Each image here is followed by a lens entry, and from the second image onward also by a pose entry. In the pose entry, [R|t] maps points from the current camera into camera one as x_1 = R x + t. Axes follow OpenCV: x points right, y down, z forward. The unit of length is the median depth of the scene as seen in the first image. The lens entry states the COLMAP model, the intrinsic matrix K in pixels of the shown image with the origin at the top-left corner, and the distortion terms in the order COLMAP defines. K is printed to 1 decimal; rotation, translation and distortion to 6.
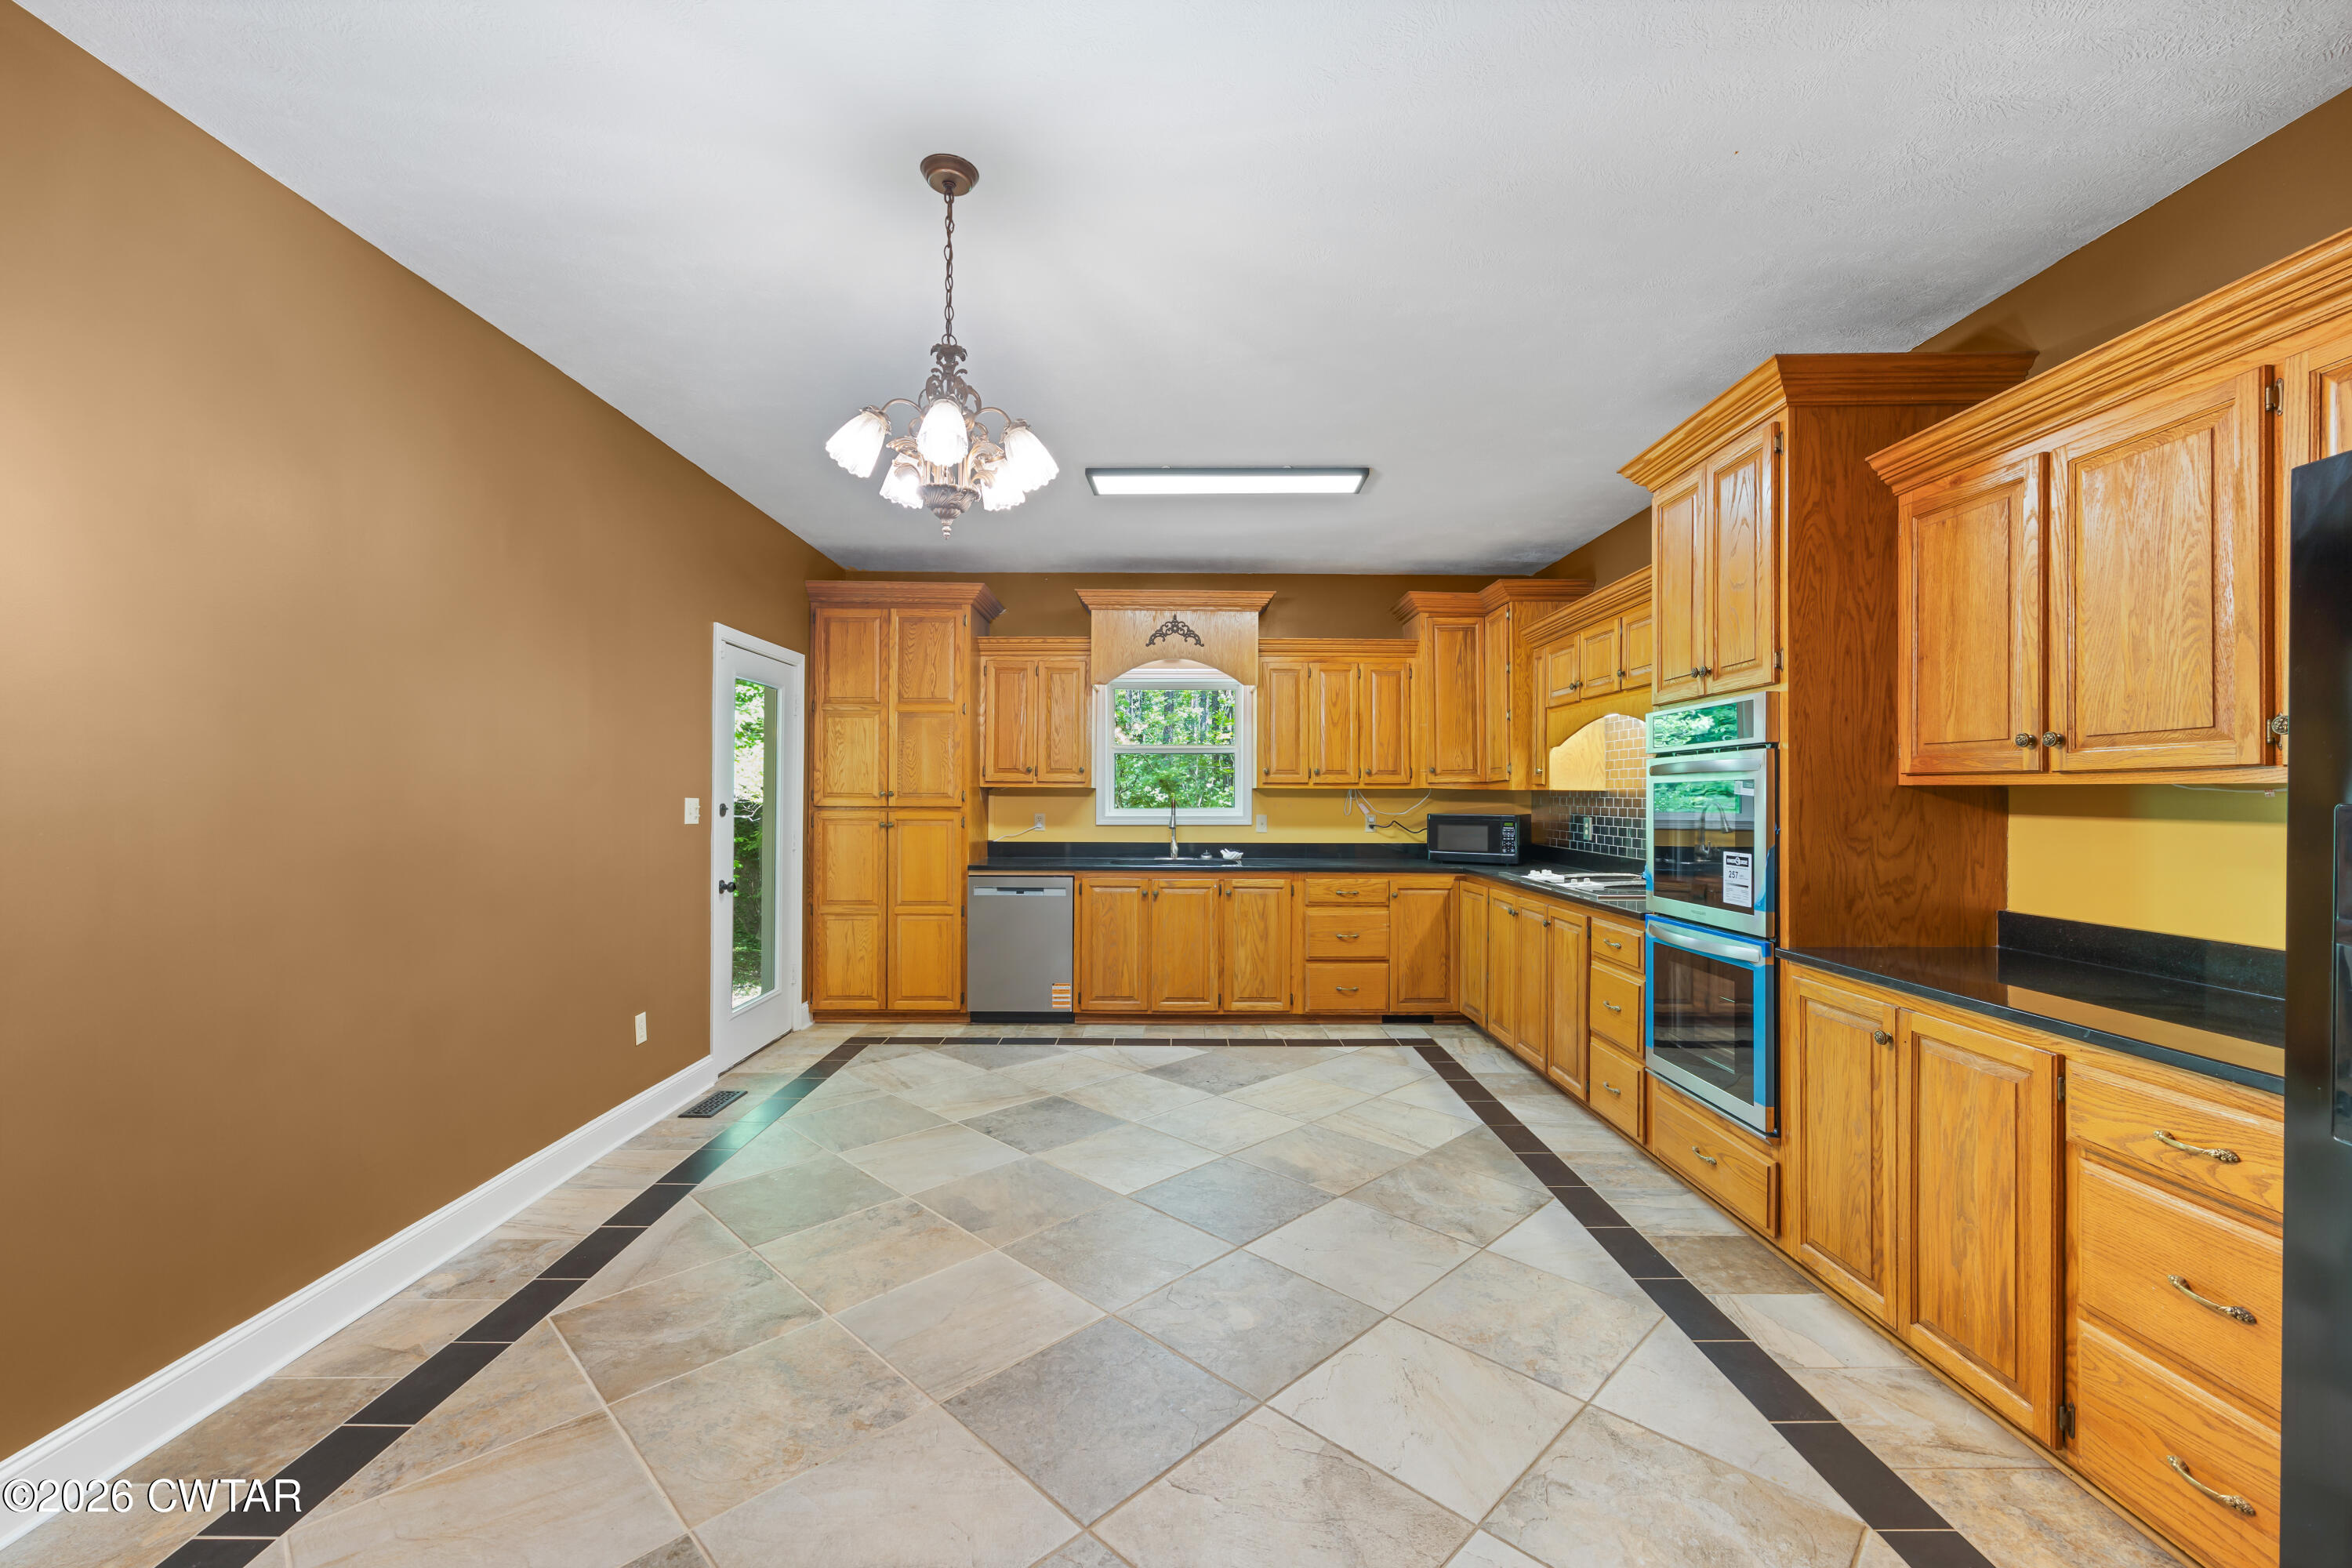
lens RADIAL K [[917.0, 0, 1175.0], [0, 917.0, 792.4], [0, 0, 1]] dist [-0.001057, 0.000051]
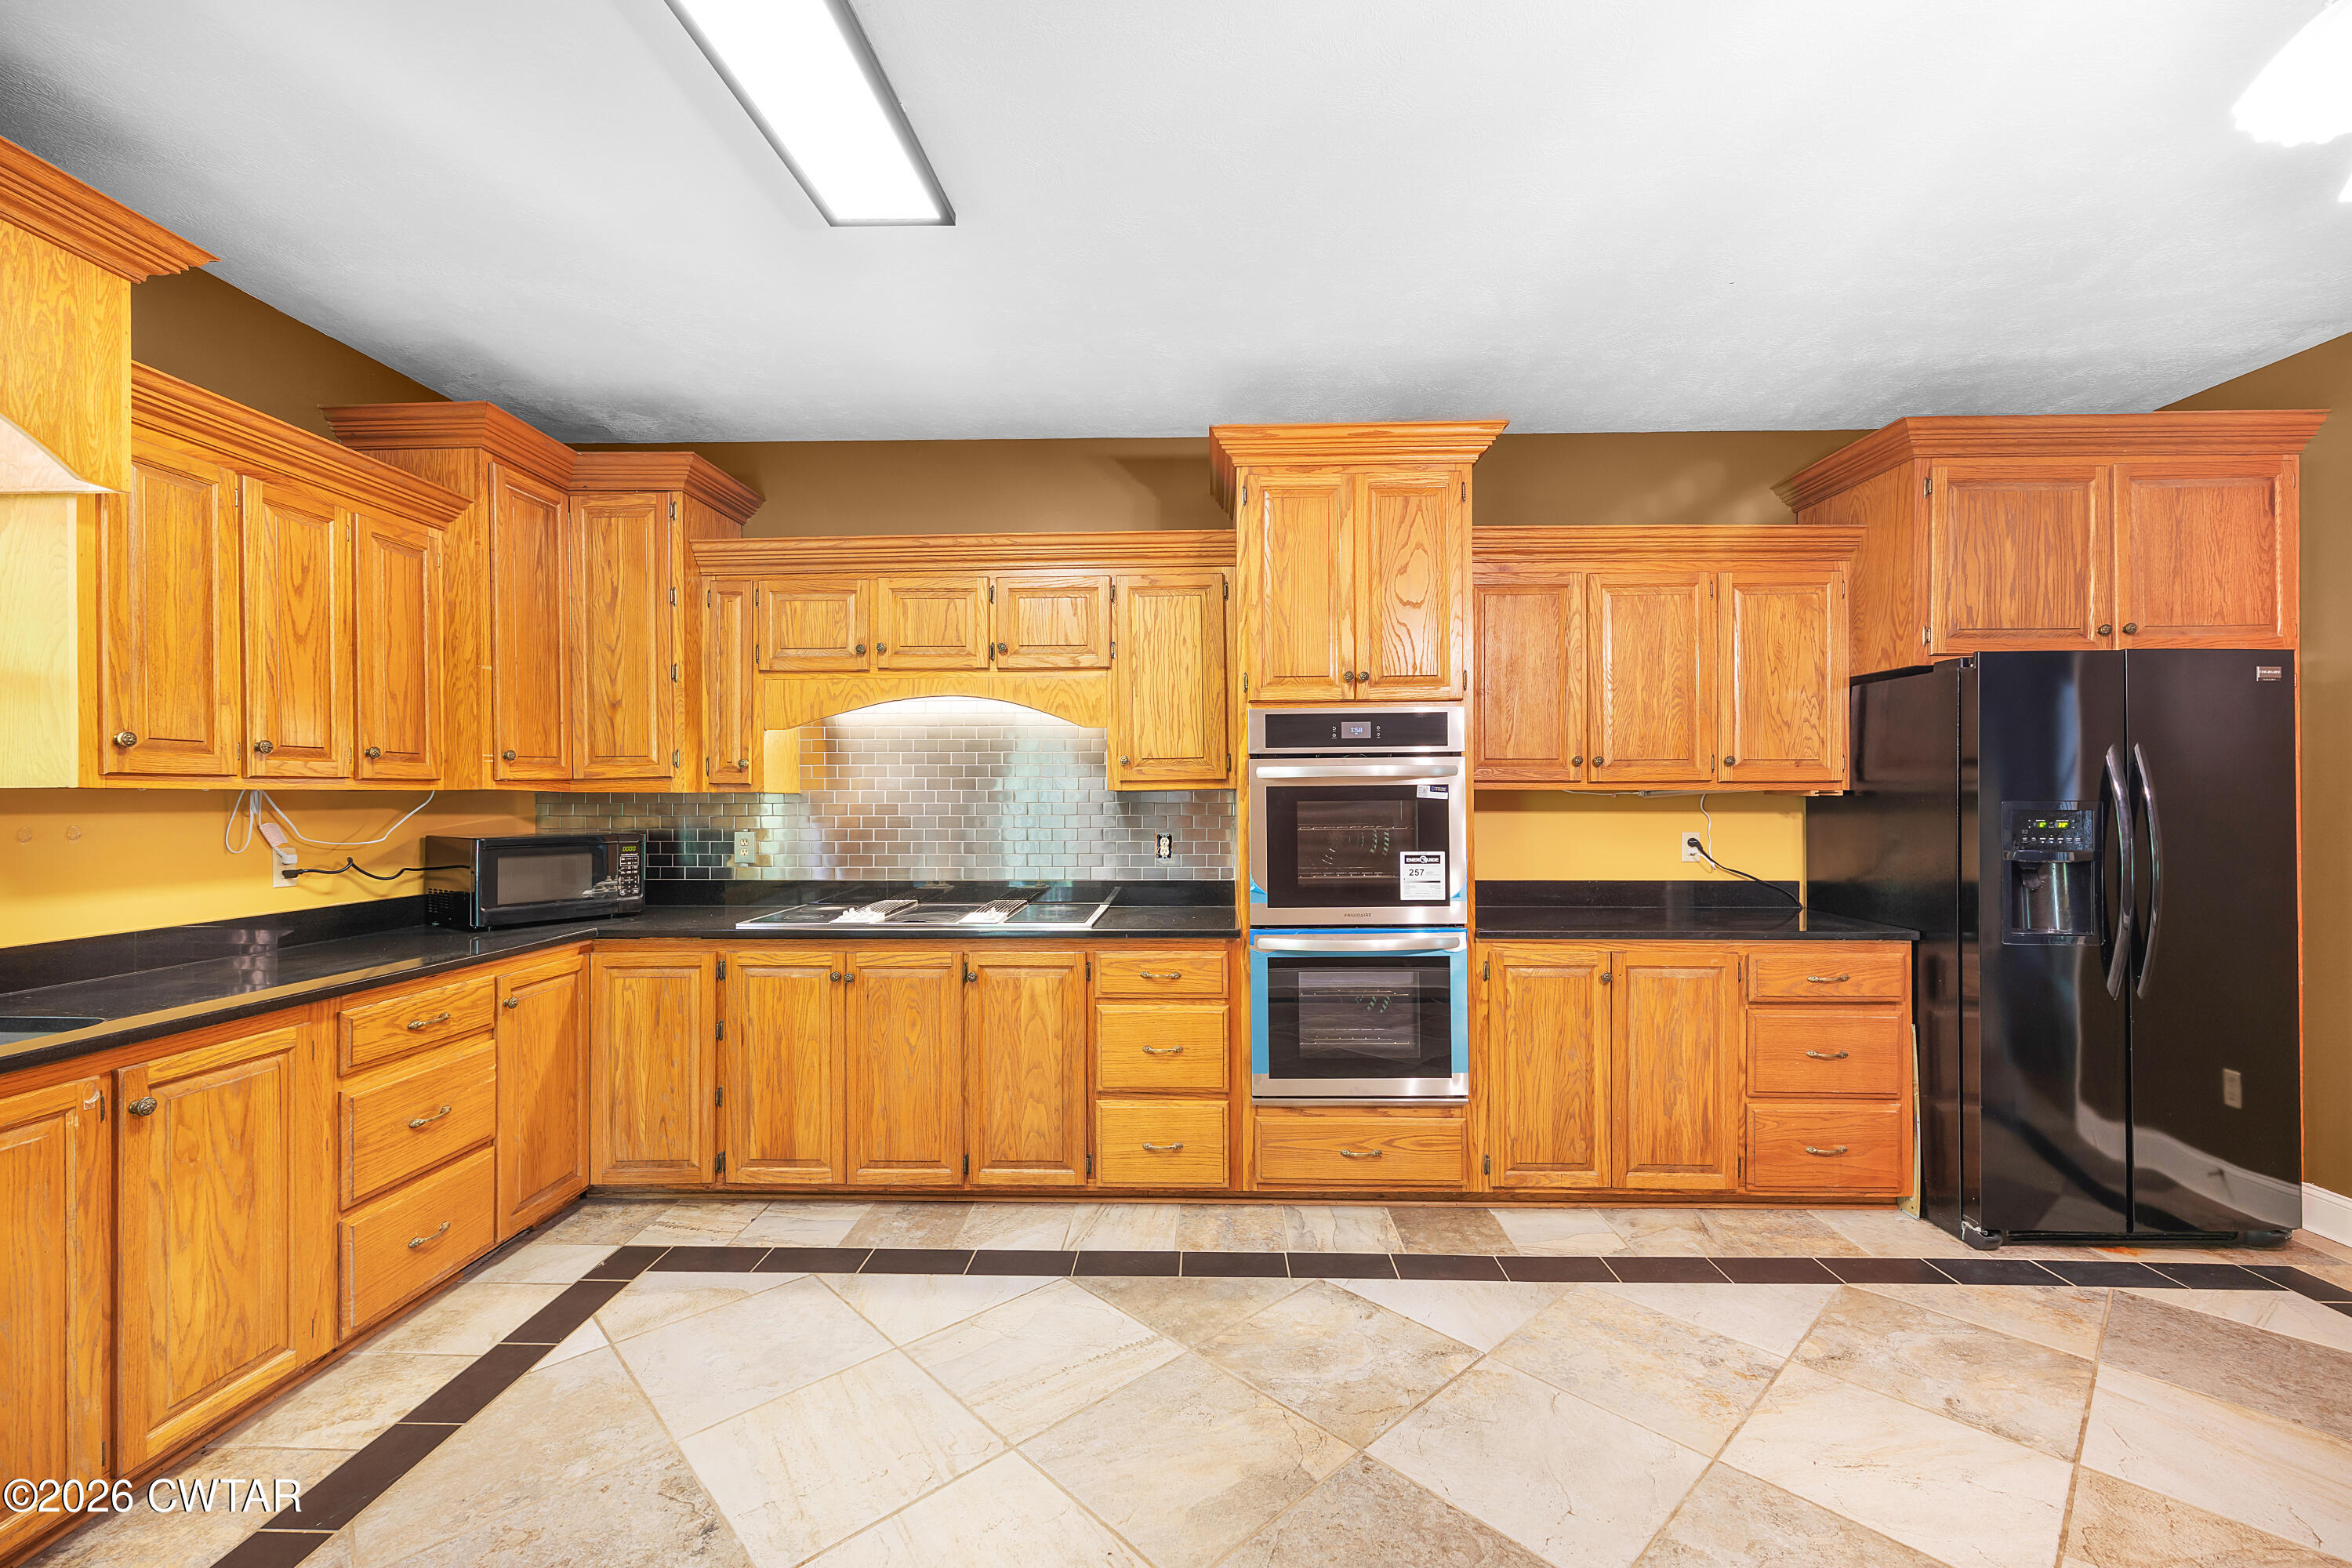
lens RADIAL K [[970.3, 0, 1162.9], [0, 970.3, 792.7], [0, 0, 1]] dist [-0.000842, 0.000843]
pose [[0.051286, -0.000634, 0.998684, -0.524597], [0.001868, 0.999998, 0.000539, -0.004711], [-0.998682, 0.001838, 0.051287, 1.200208]]
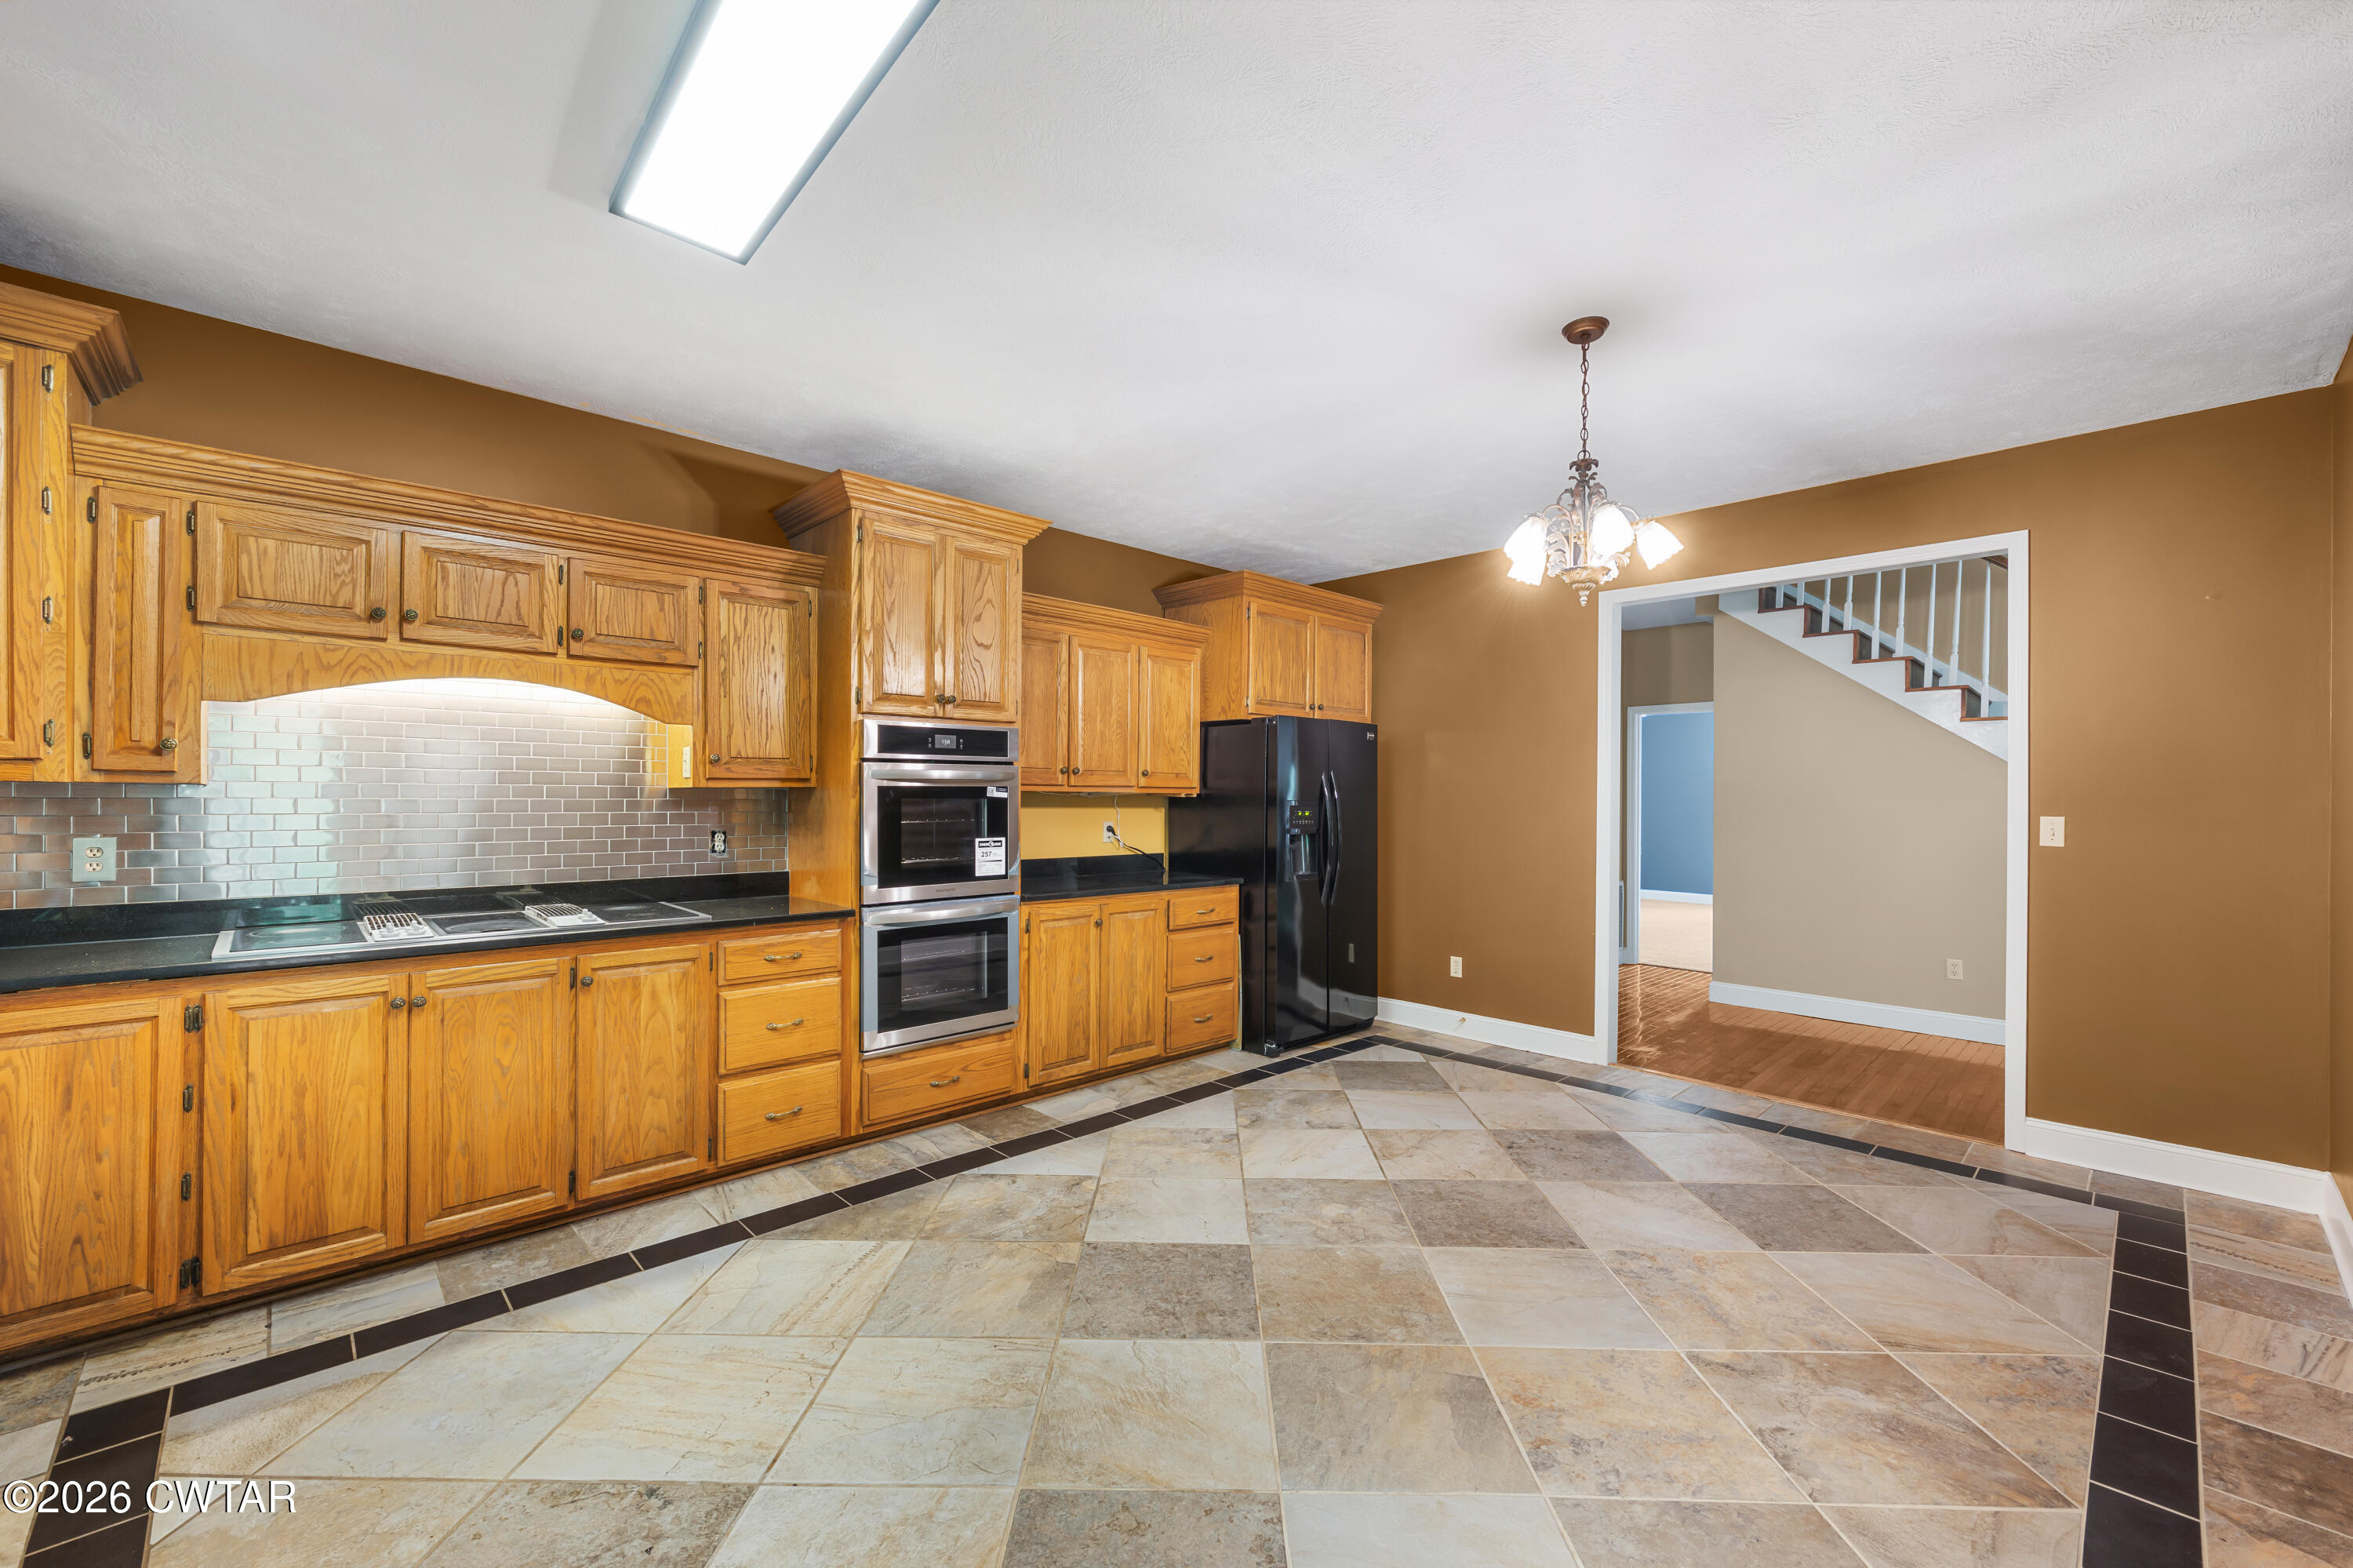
lens RADIAL K [[970.7, 0, 1163.4], [0, 970.7, 792.7], [0, 0, 1]] dist [-0.000842, 0.000843]
pose [[-0.675654, -0.004562, 0.737205, -0.632854], [-0.008863, 0.999959, -0.001934, -0.002668], [-0.737165, -0.007841, -0.675667, 1.740019]]
